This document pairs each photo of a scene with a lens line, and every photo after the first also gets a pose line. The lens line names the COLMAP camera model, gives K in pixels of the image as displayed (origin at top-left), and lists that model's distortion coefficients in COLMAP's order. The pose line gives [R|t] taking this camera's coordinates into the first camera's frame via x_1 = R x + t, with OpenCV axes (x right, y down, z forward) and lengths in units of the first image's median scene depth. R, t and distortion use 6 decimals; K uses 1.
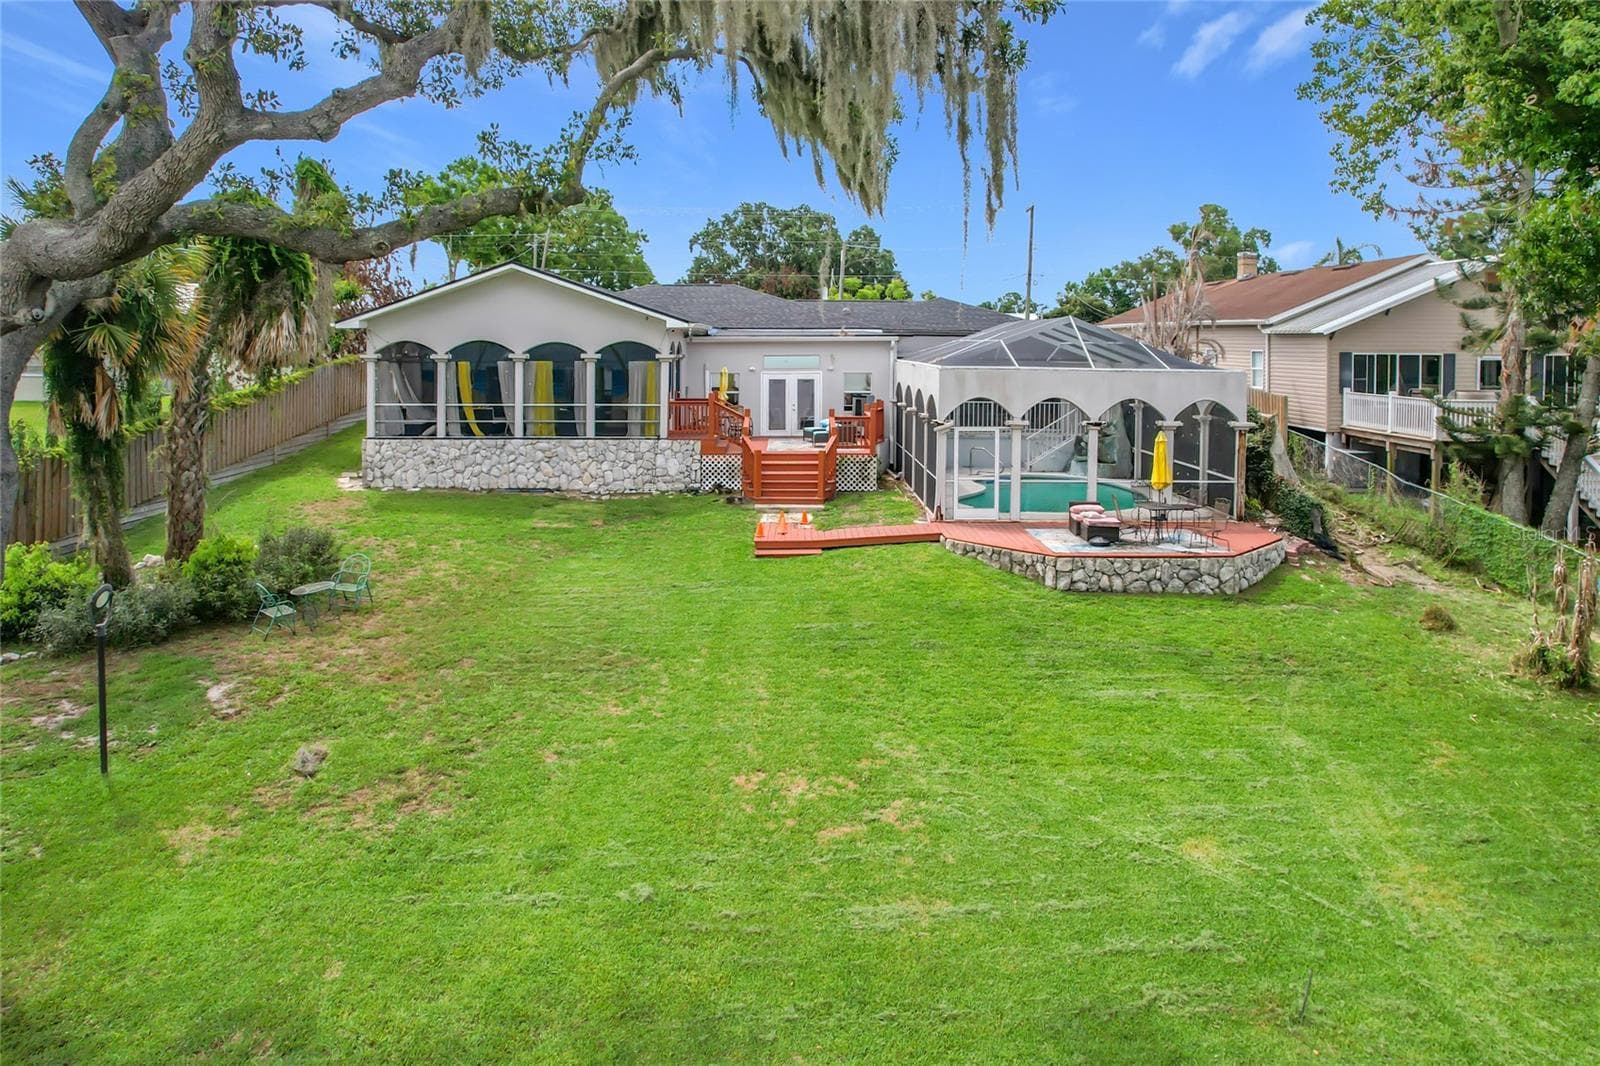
lens RADIAL K [[1092.7, 0, 816.8], [0, 1092.7, 367.6], [0, 0, 1]] dist [-0.040683, 0.004973]
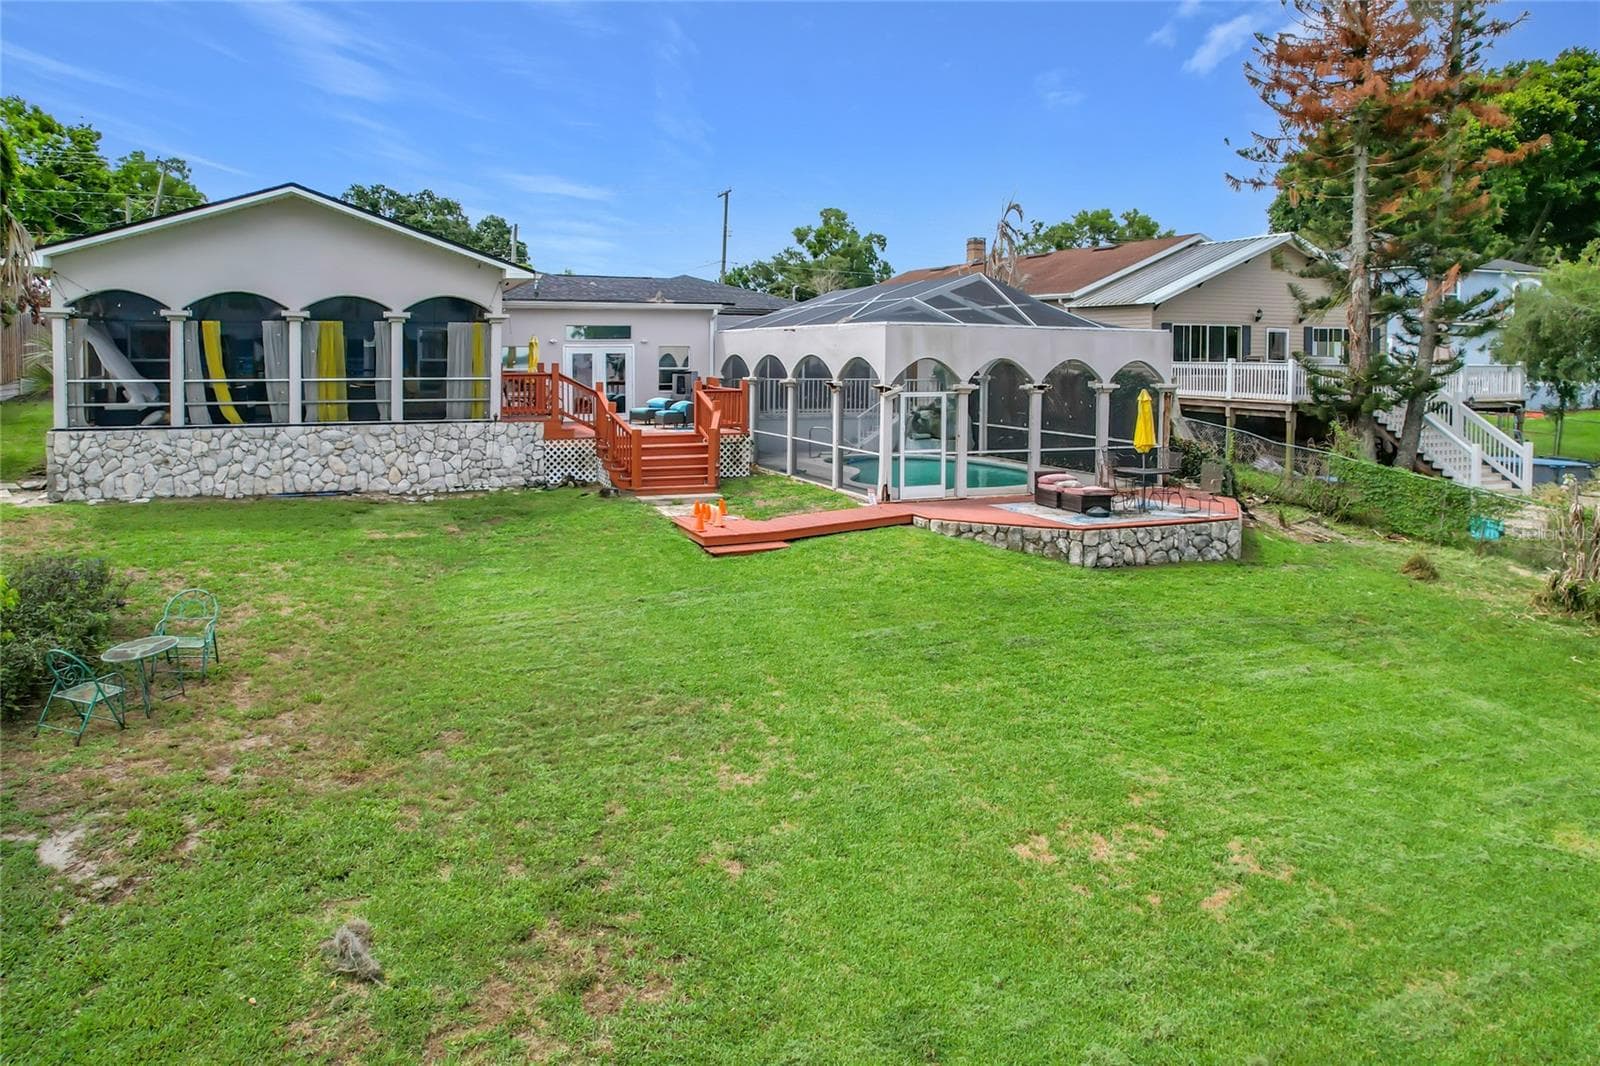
lens RADIAL K [[1085.8, 0, 791.4], [0, 1085.8, 396.5], [0, 0, 1]] dist [-0.049579, 0.025387]
pose [[0.932730, -0.015721, 0.360234, -0.270652], [0.009086, 0.999757, 0.020105, 0.041390], [-0.360462, -0.015480, 0.932645, 0.243004]]
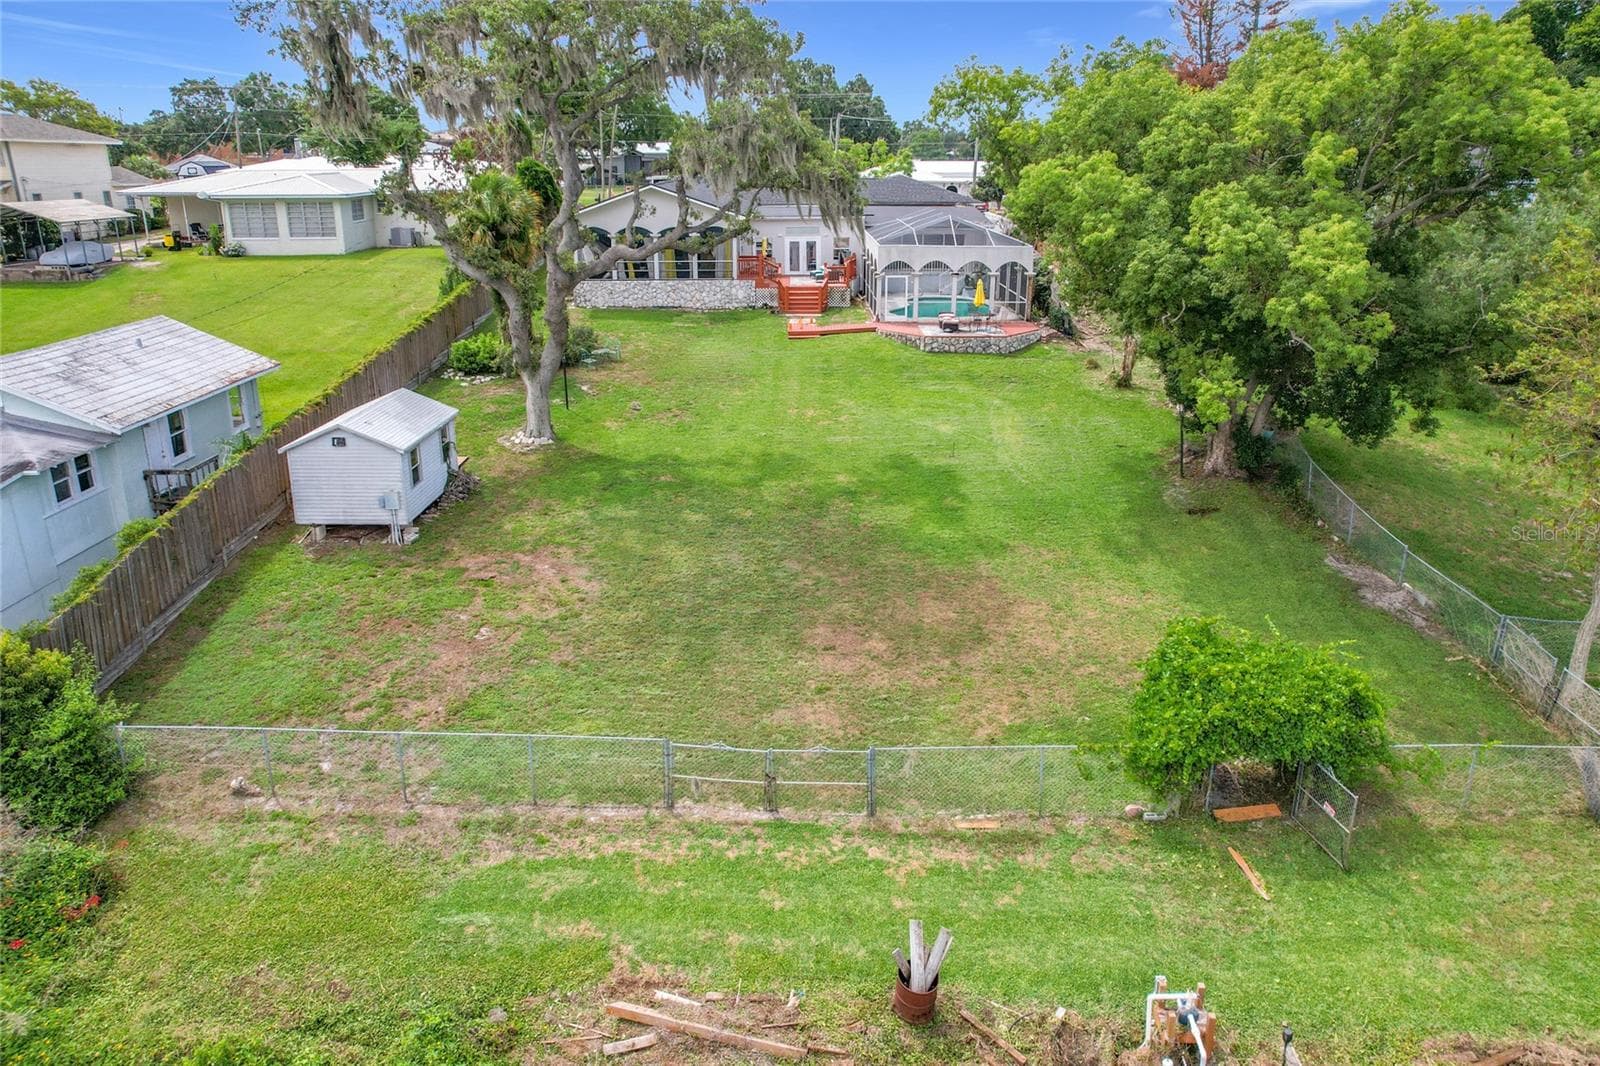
lens RADIAL K [[1081.3, 0, 828.0], [0, 1081.3, 450.2], [0, 0, 1]] dist [-0.044644, 0.028212]
pose [[0.999966, -0.005443, 0.006273, 0.005861], [0.003739, 0.969479, 0.245145, -0.125438], [-0.007416, -0.245113, 0.969466, -1.045715]]
